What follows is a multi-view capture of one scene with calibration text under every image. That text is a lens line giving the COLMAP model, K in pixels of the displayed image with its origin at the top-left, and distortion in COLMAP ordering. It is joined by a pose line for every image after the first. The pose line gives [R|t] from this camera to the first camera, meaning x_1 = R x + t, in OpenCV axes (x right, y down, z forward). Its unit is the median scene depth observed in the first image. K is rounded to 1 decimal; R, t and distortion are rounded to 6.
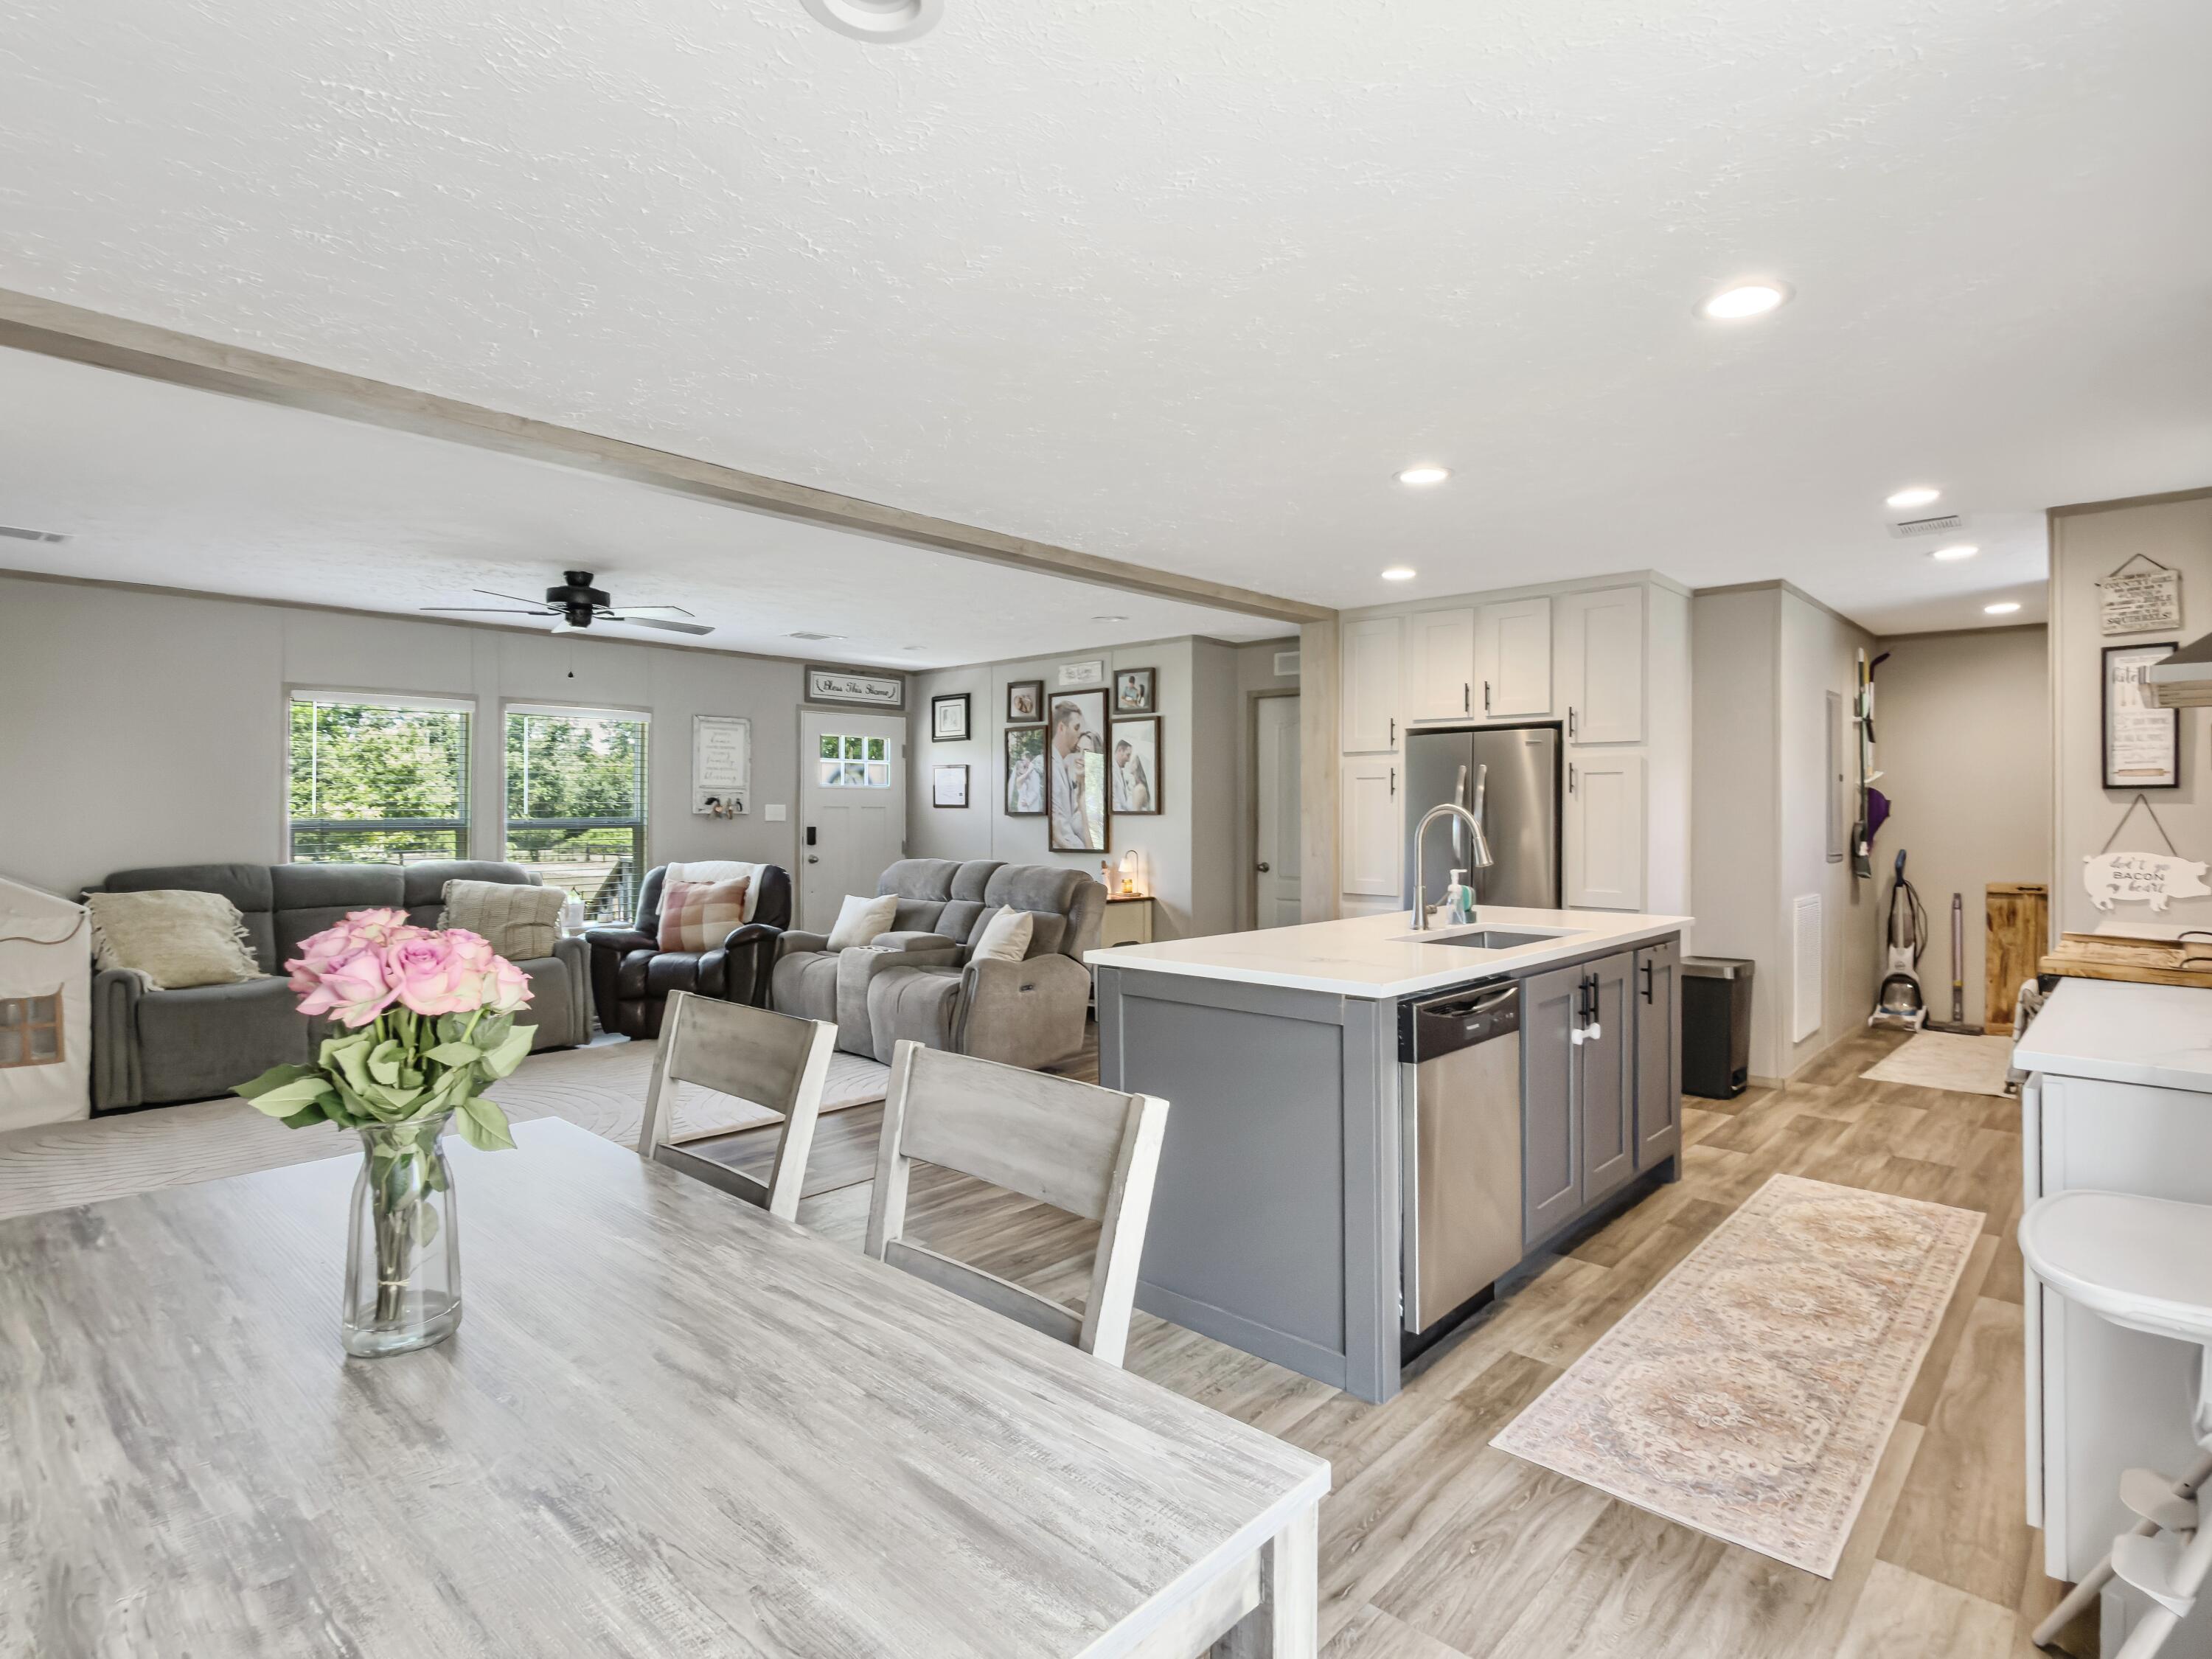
lens RADIAL K [[1115.9, 0, 1057.1], [0, 1115.9, 811.9], [0, 0, 1]] dist [-0.000227, -0.001268]
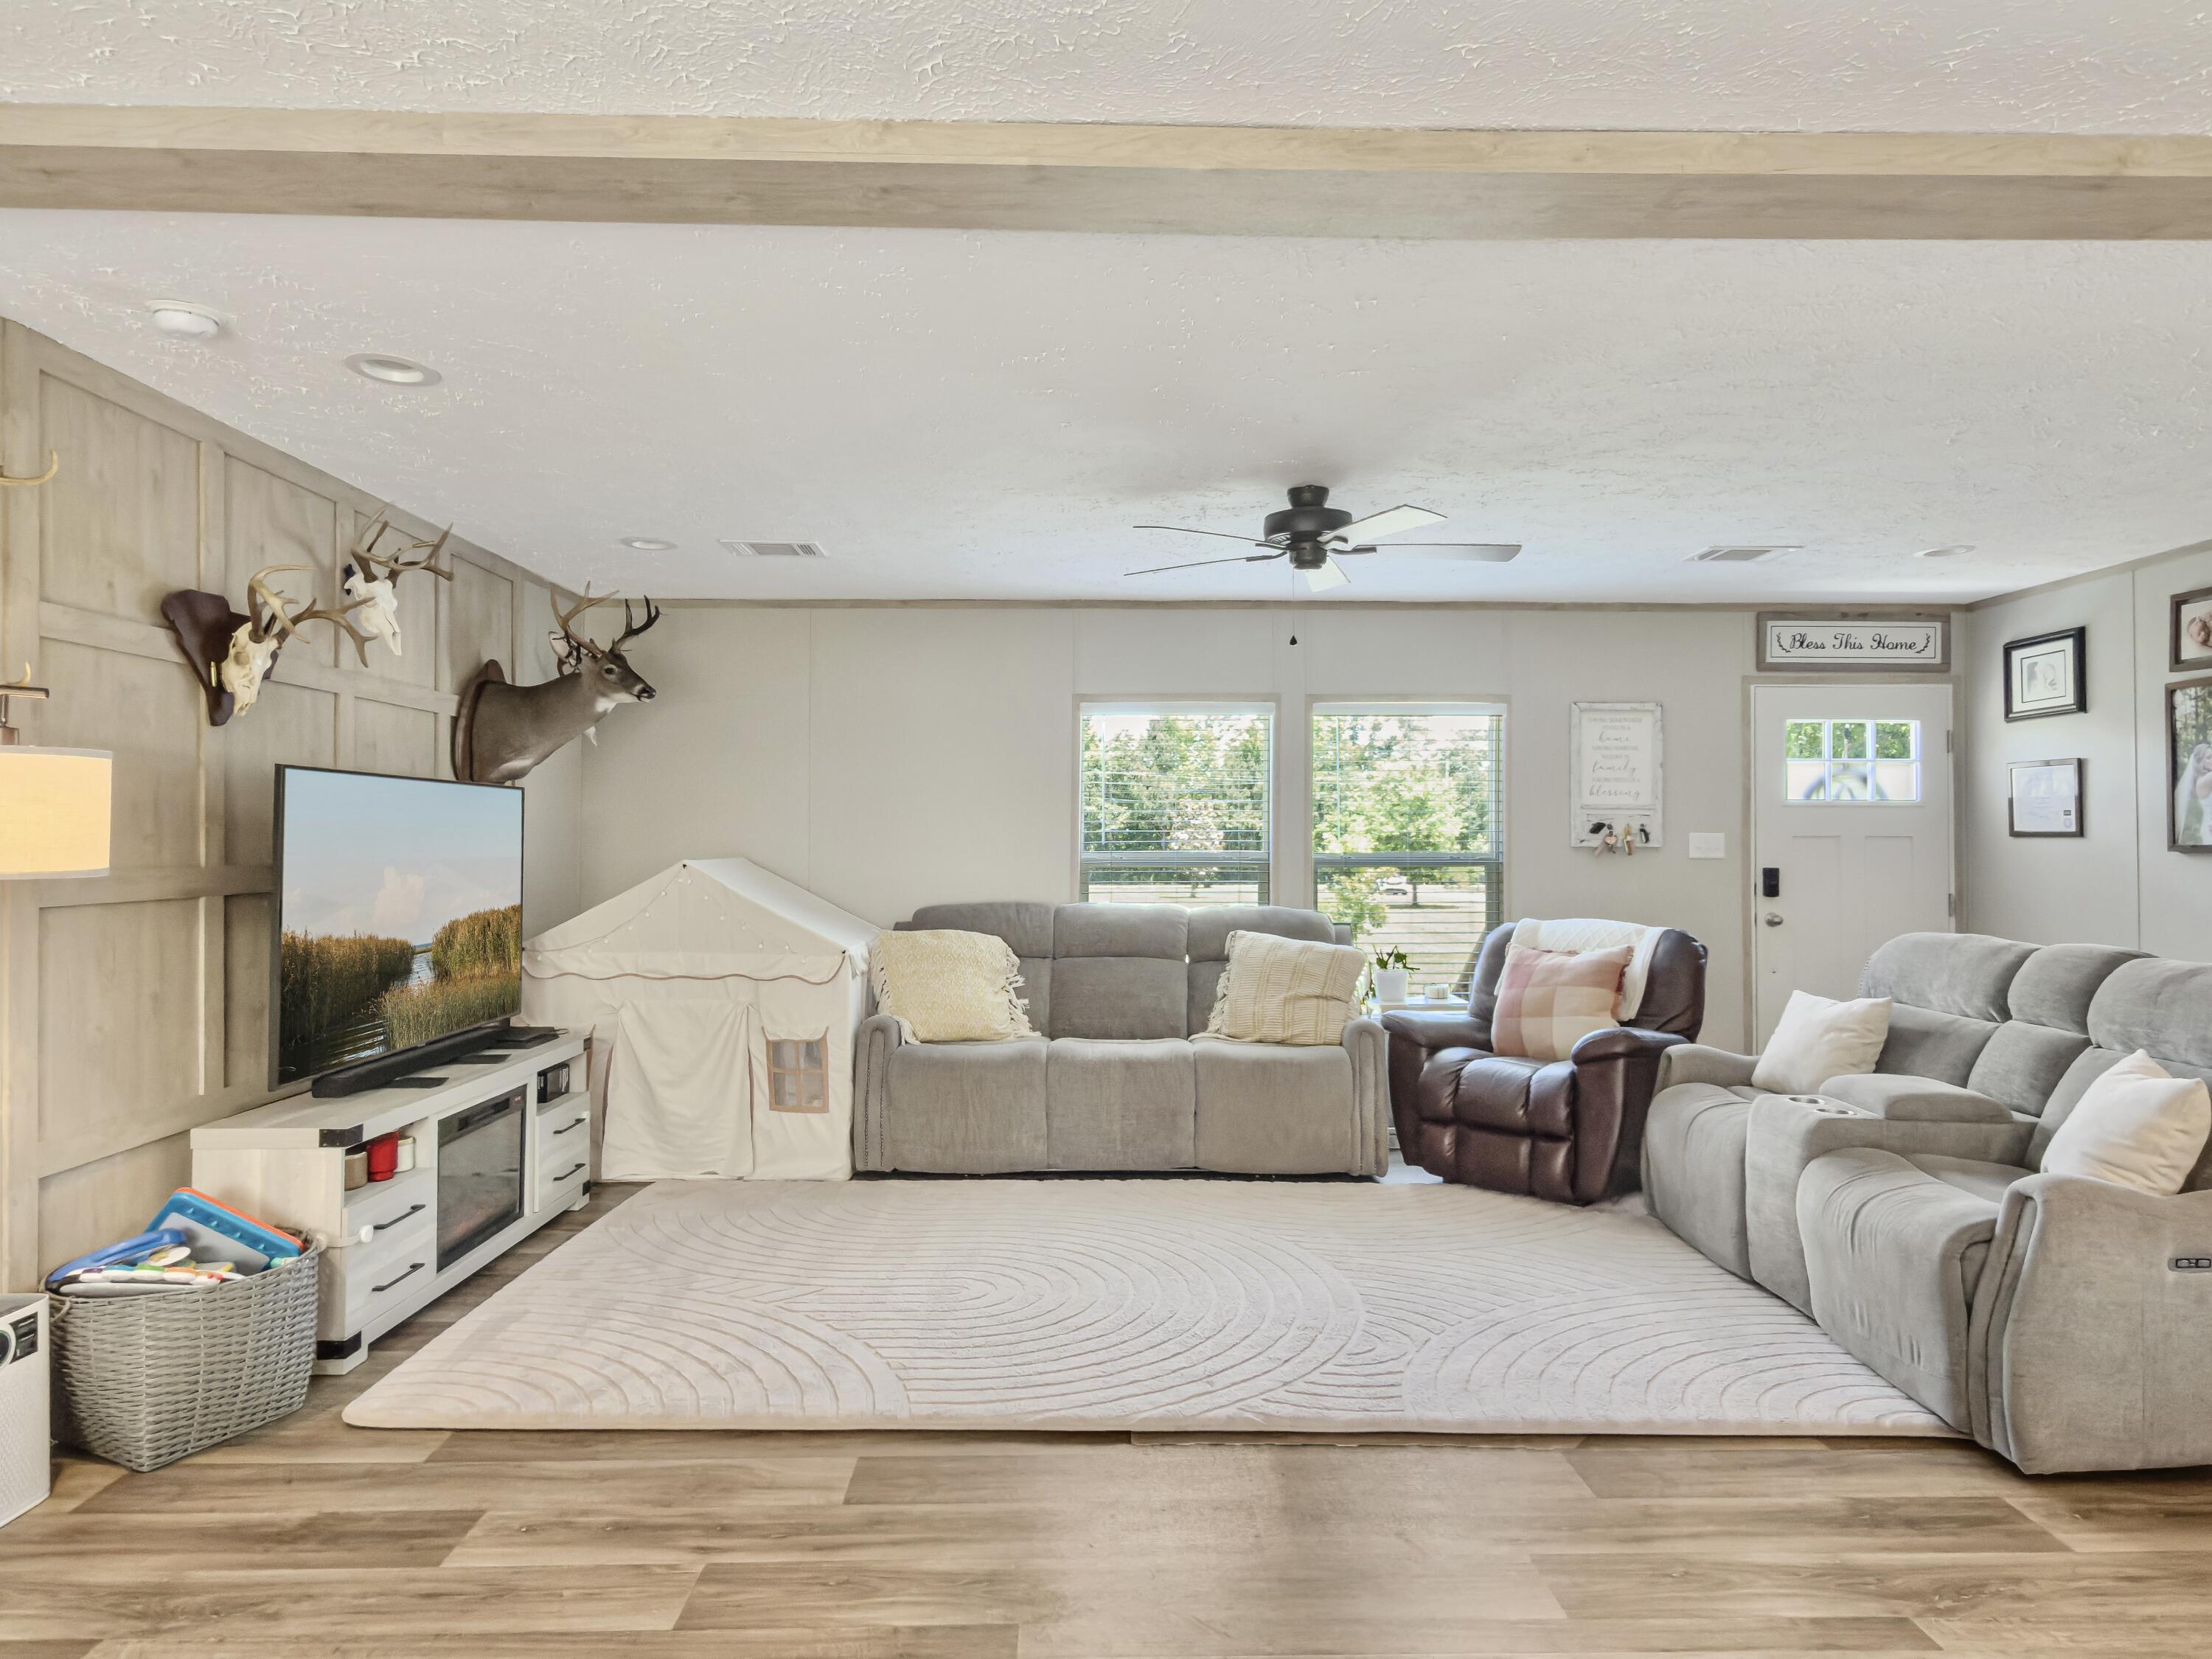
lens RADIAL K [[1273.0, 0, 1115.6], [0, 1273.0, 813.8], [0, 0, 1]] dist [0.008422, -0.001323]
pose [[0.723498, -0.014862, -0.690166, 0.012064], [-0.001444, 0.999733, -0.023043, -0.000174], [0.690325, 0.017668, 0.723284, 0.296685]]
